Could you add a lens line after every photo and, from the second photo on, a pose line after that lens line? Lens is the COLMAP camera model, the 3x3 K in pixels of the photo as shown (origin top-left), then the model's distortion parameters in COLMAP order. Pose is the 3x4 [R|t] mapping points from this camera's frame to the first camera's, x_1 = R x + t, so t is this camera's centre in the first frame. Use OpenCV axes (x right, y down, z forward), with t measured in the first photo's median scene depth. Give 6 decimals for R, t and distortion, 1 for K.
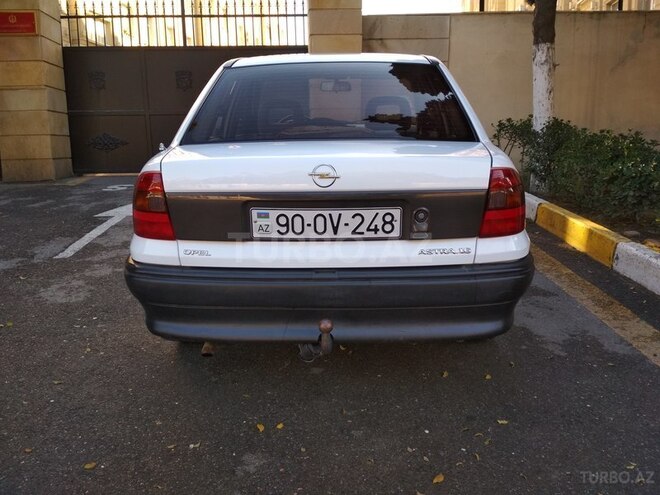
lens RADIAL K [[557.5, 0, 330.0], [0, 557.5, 247.5], [0, 0, 1]] dist [0.127151, -0.208246]
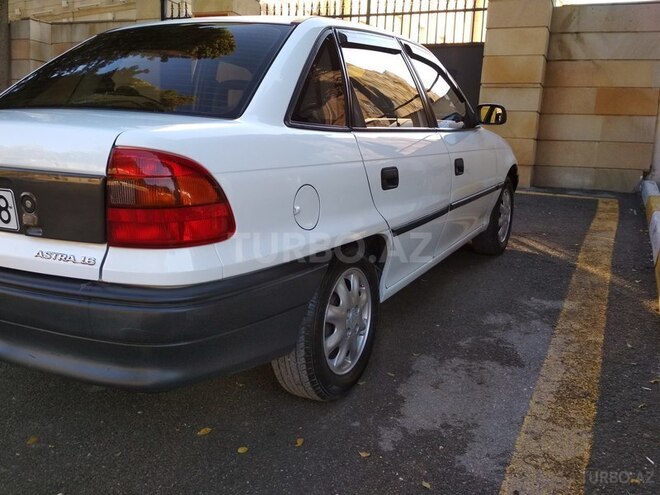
lens RADIAL K [[557.5, 0, 330.0], [0, 557.5, 247.5], [0, 0, 1]] dist [0.127151, -0.208246]
pose [[0.898068, 0.130809, -0.419957, 0.557303], [-0.138179, 0.990322, 0.012974, -0.042819], [0.417590, 0.046378, 0.907451, 0.329317]]
